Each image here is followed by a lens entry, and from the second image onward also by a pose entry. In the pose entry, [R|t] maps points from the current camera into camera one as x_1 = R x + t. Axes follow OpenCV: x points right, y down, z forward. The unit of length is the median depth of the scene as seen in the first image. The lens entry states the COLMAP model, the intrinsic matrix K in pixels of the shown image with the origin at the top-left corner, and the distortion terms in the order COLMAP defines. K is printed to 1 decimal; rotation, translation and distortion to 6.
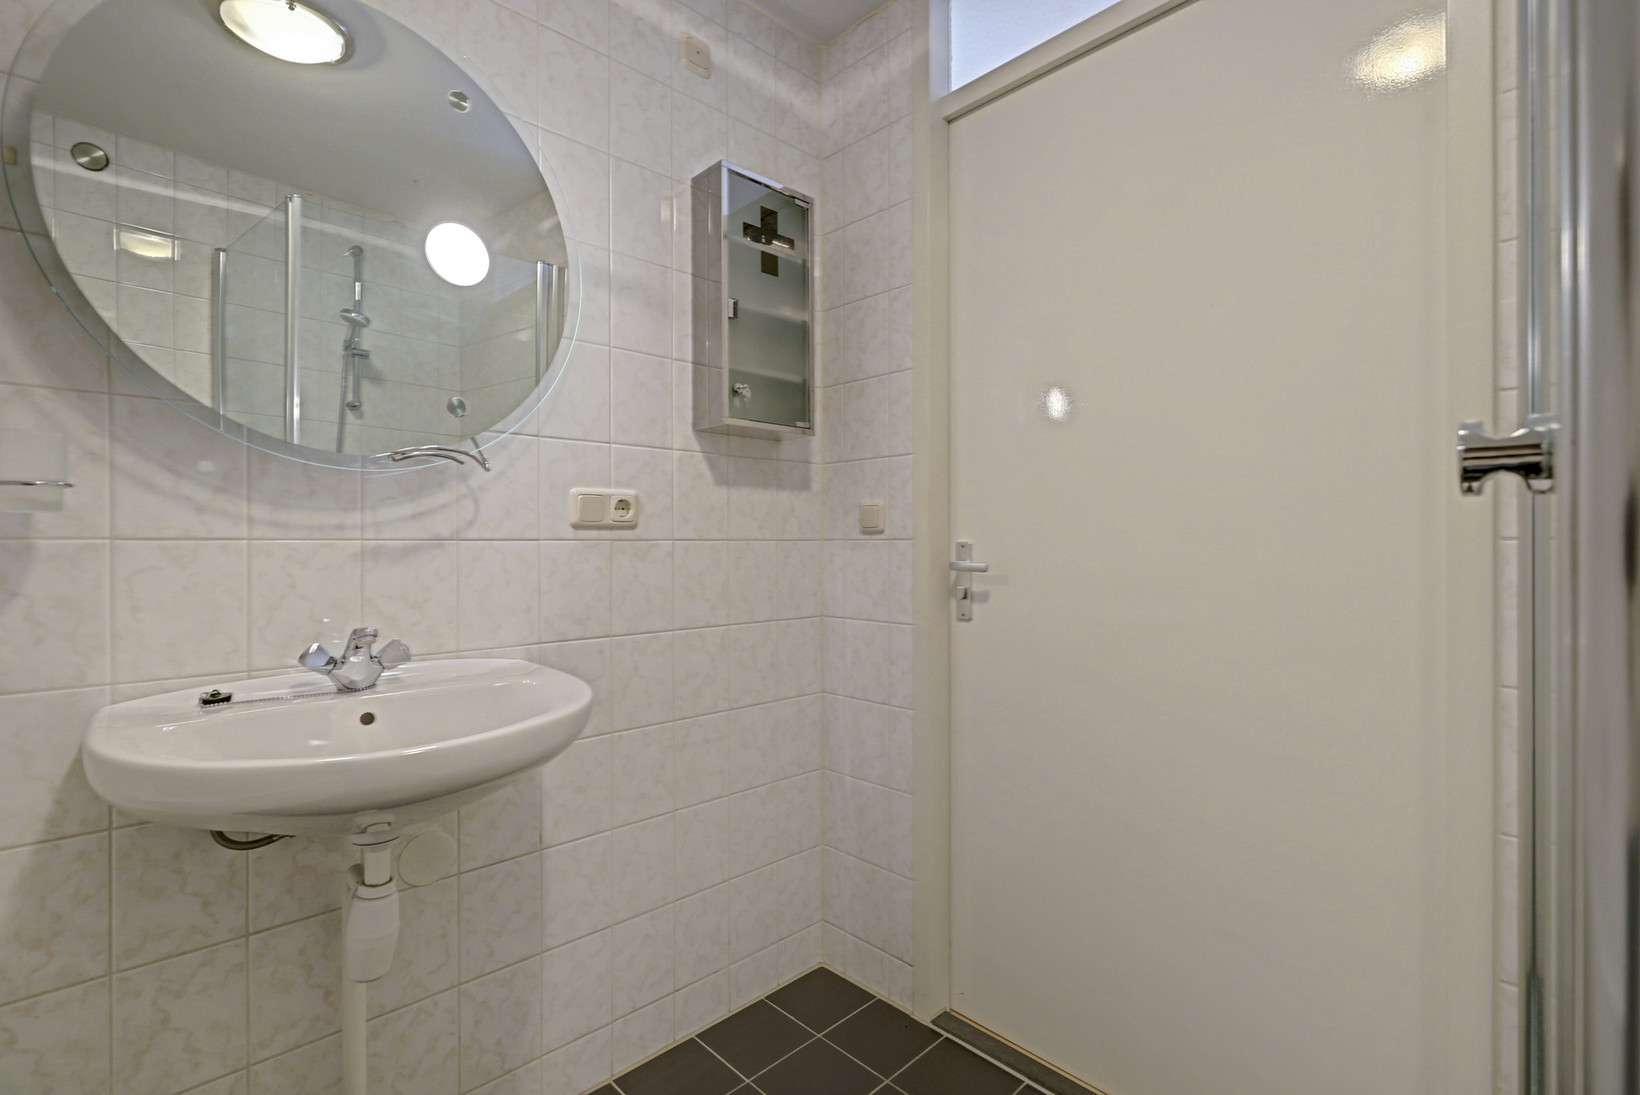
lens RADIAL K [[747.8, 0, 820.7], [0, 747.8, 543.9], [0, 0, 1]] dist [-0.000121, -0.000296]
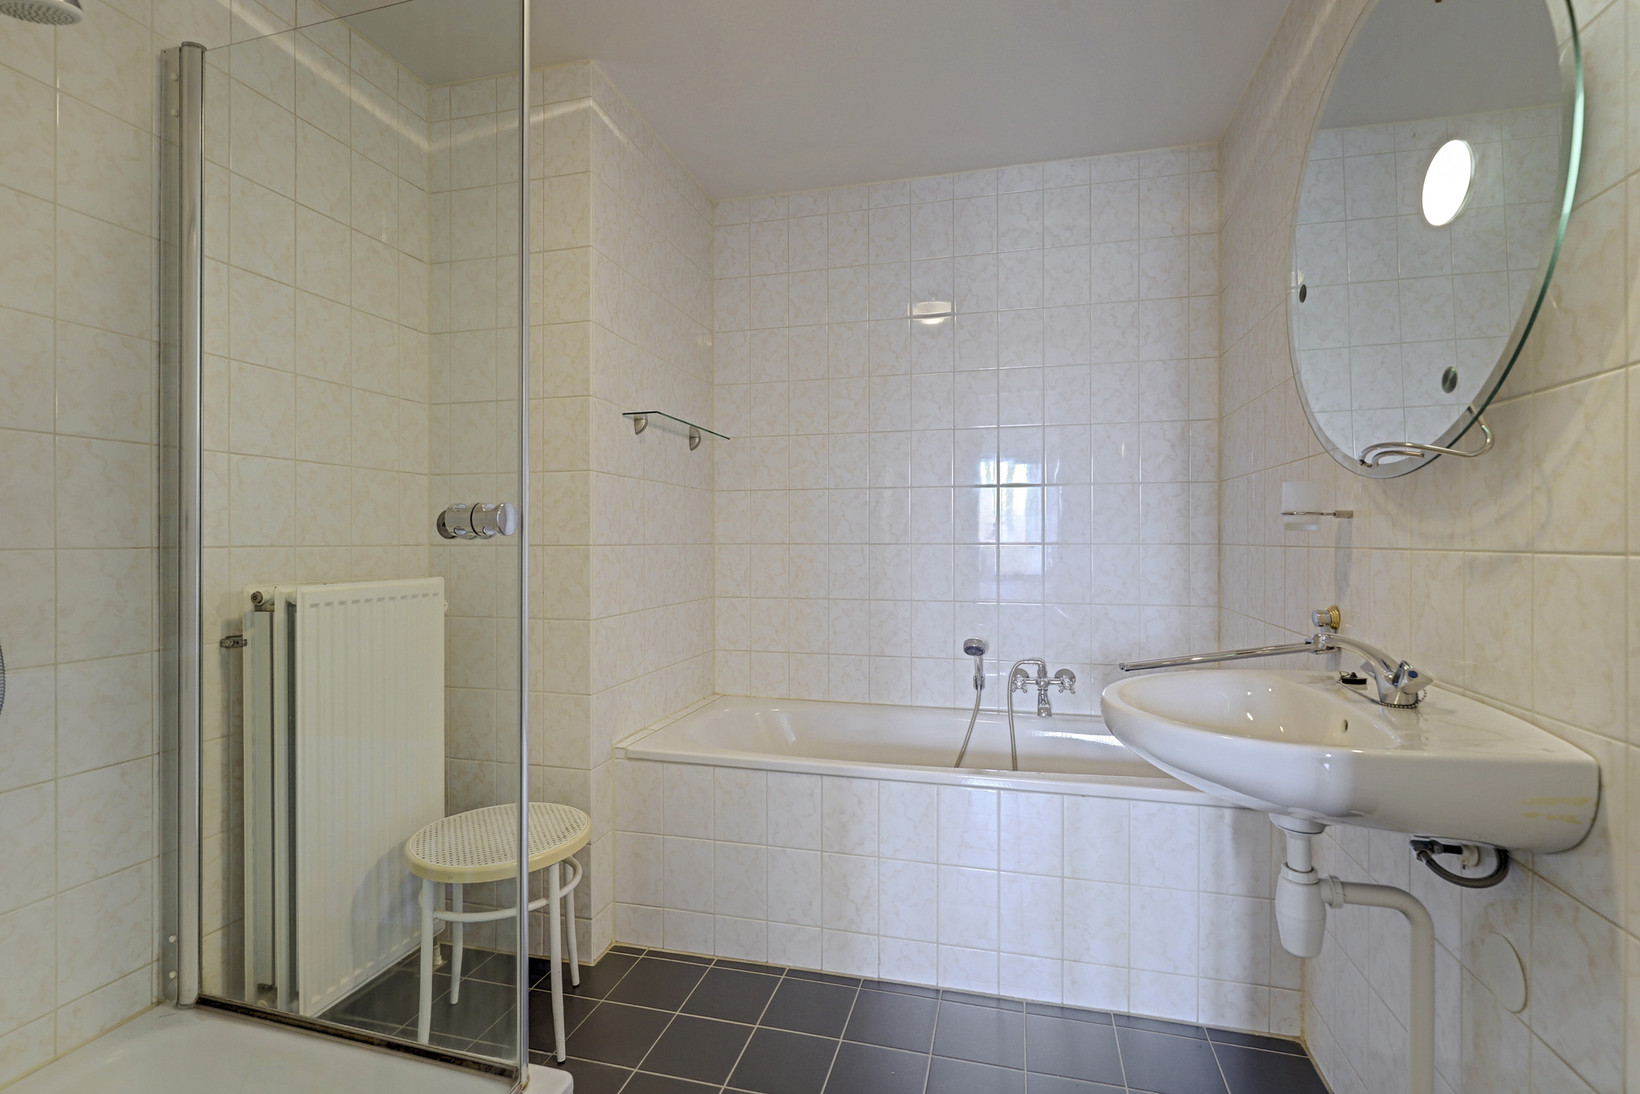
lens RADIAL K [[747.8, 0, 819.4], [0, 747.8, 548.0], [0, 0, 1]] dist [-0.000121, -0.000296]
pose [[-0.855498, 0.008795, -0.517732, 0.460819], [0.003705, 0.999934, 0.010864, -0.019807], [0.517794, 0.007376, -0.855474, 1.287974]]
